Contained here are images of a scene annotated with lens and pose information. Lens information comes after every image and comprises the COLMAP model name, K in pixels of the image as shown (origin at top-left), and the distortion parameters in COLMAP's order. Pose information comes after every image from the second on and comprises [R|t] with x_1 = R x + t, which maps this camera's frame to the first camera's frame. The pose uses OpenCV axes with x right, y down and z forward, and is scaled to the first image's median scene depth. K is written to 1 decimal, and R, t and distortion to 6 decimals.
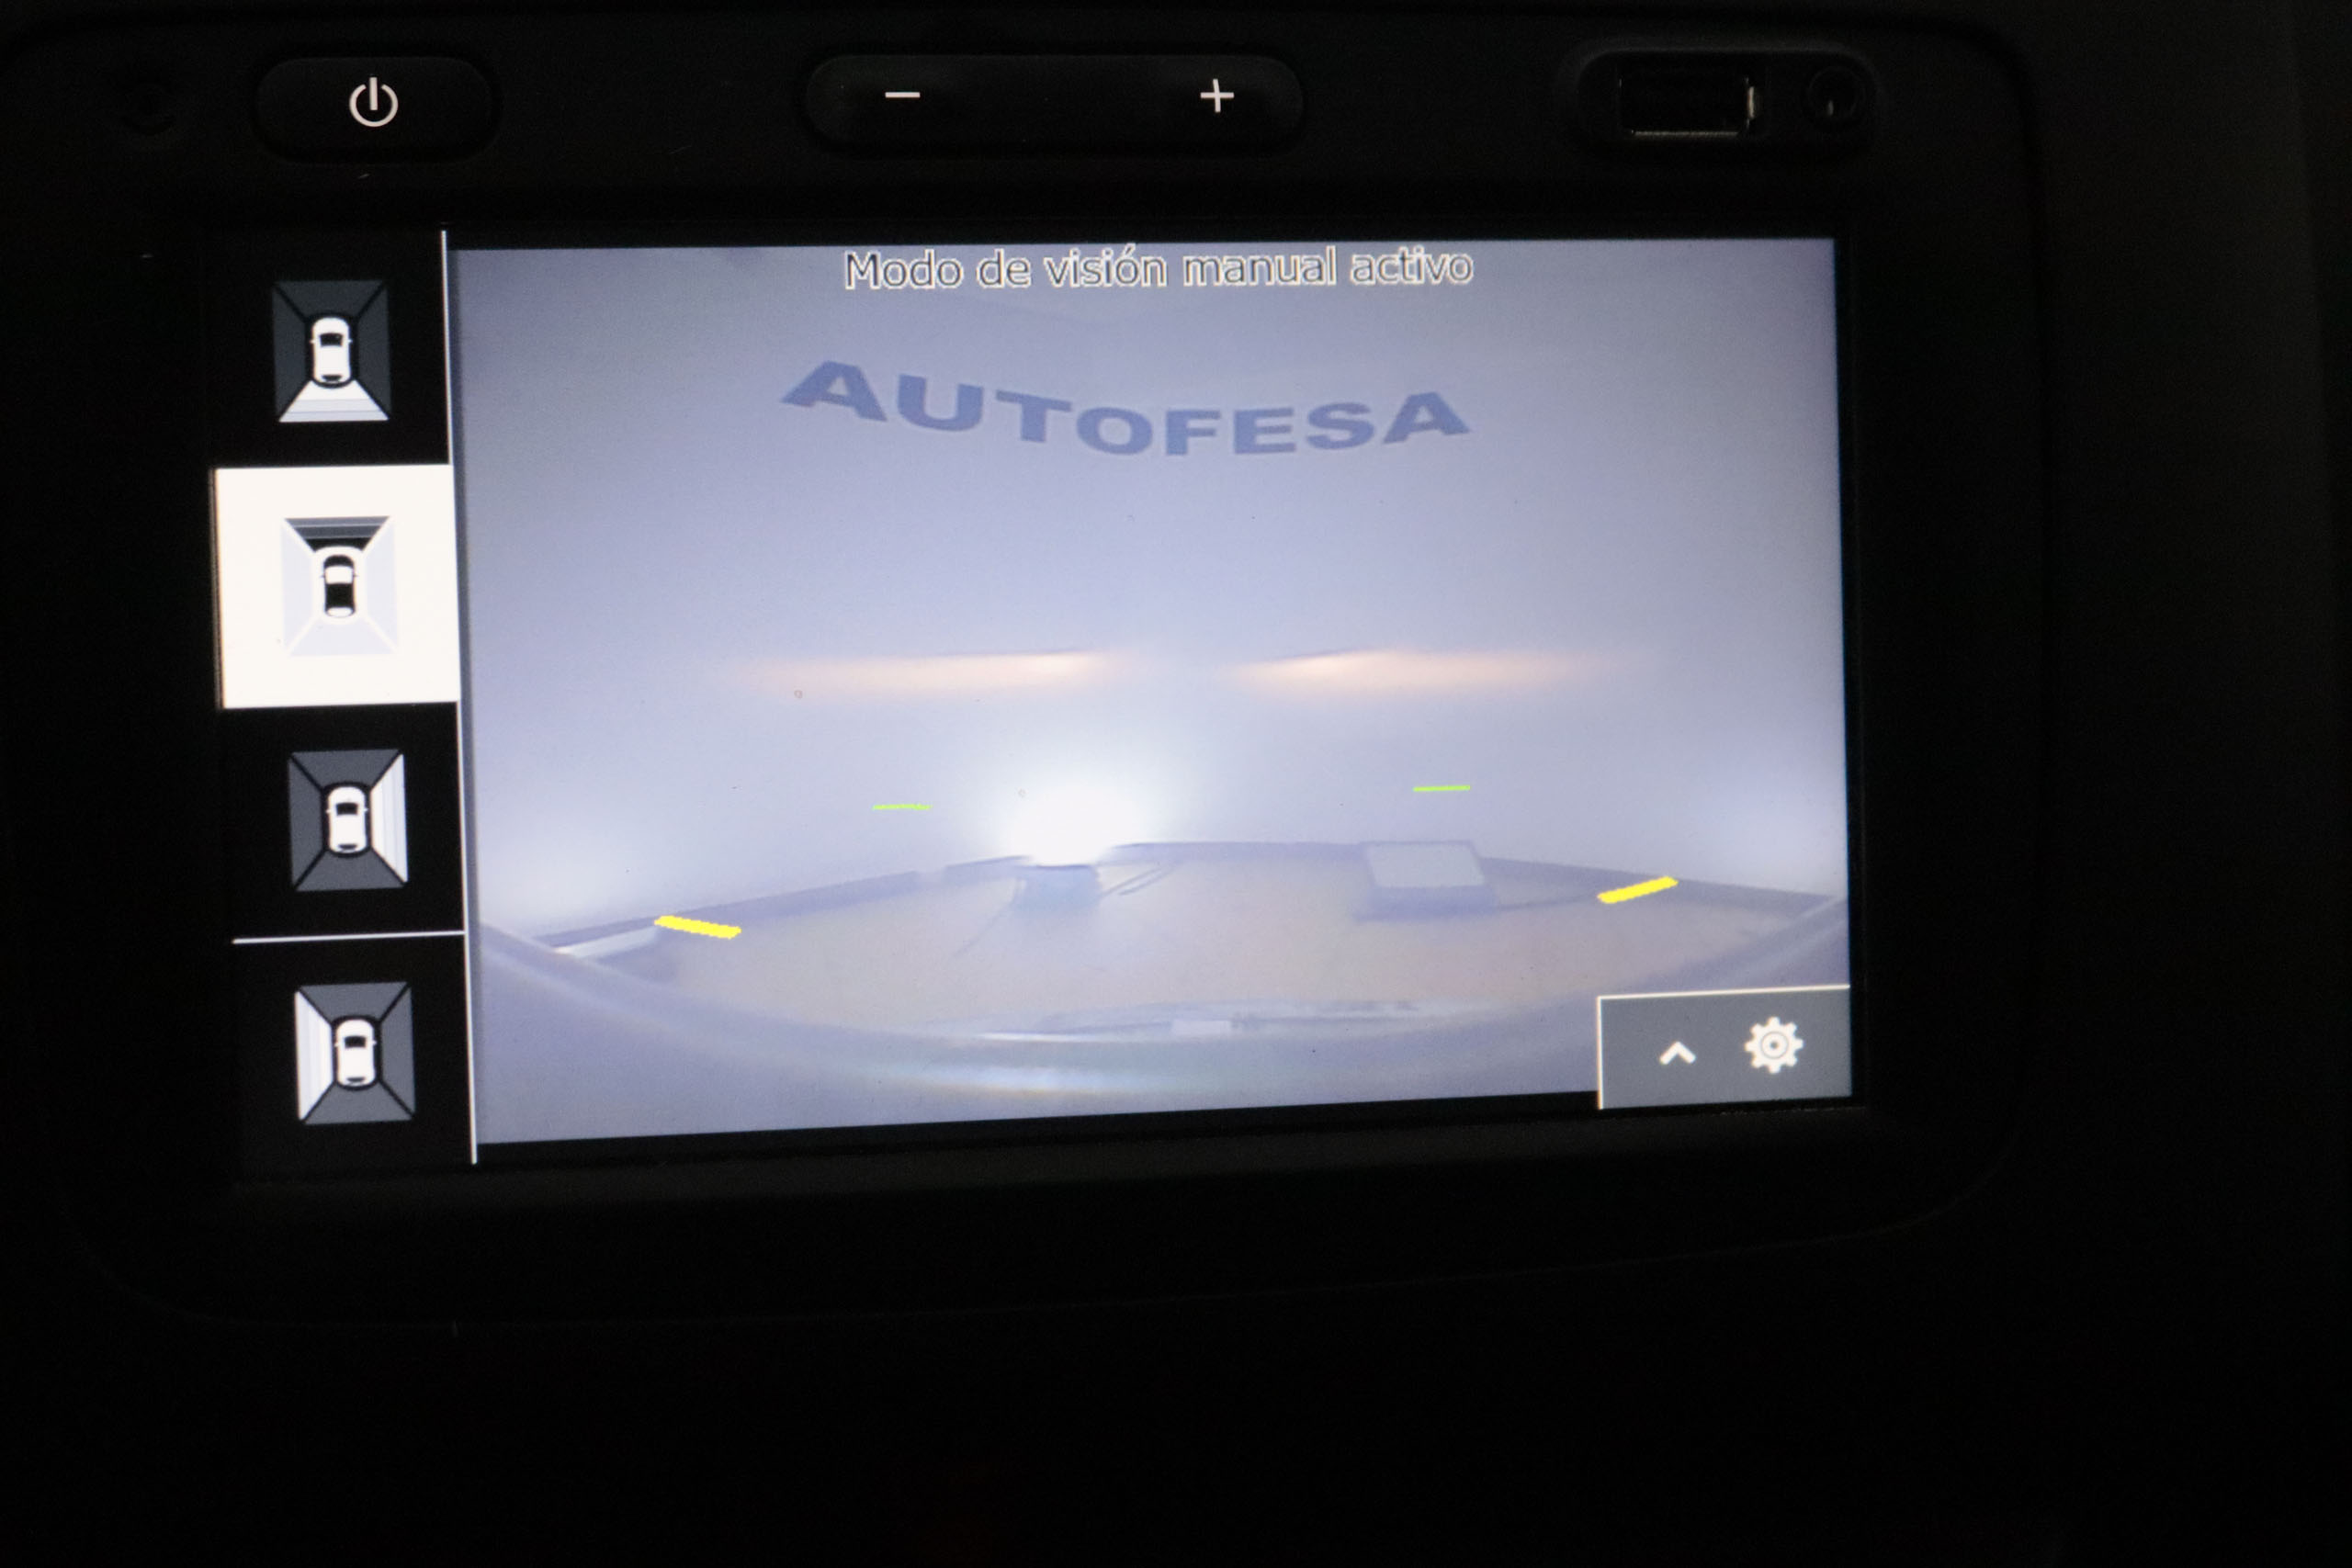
lens RADIAL K [[3669.1, 0, 1188.6], [0, 3669.1, 804.6], [0, 0, 1]] dist [-0.053012, 0.000000]
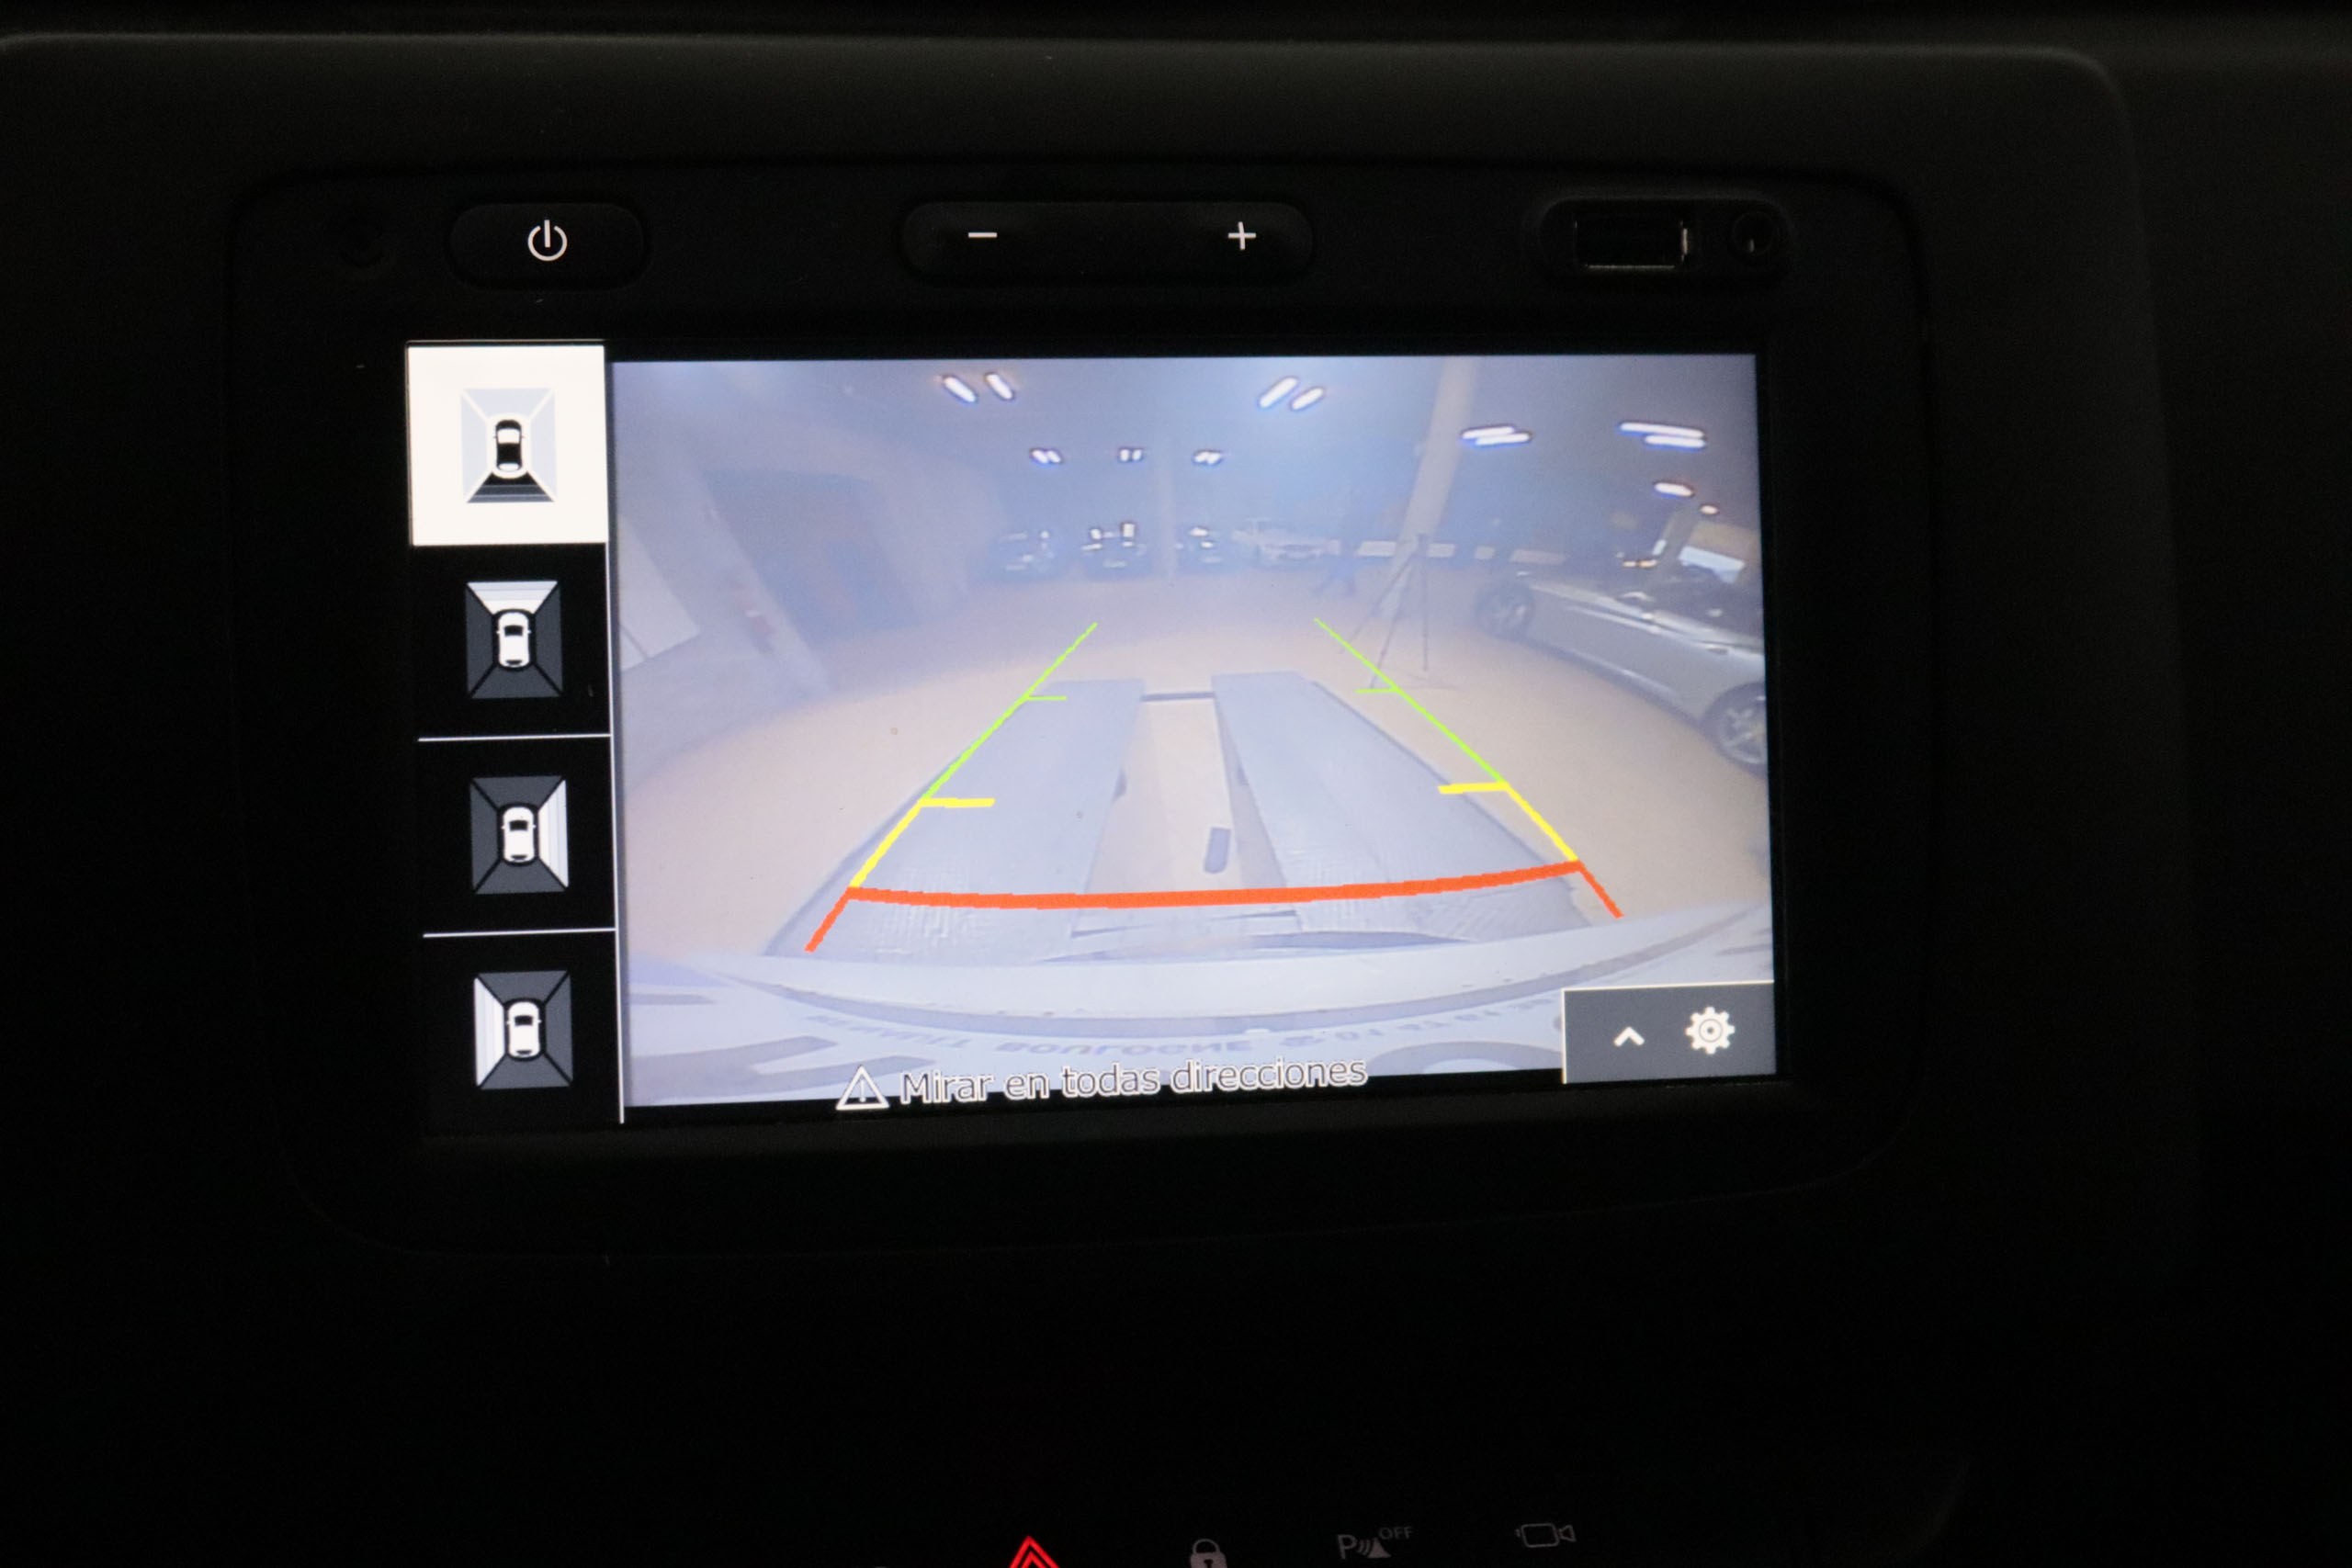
lens RADIAL K [[3669.1, 0, 1188.3], [0, 3669.1, 784.0], [0, 0, 1]] dist [-0.053012, 0.000000]
pose [[0.999972, -0.001434, 0.007314, -0.018795], [0.001761, 0.998993, -0.044842, 0.040955], [-0.007242, 0.044854, 0.998967, -0.197965]]
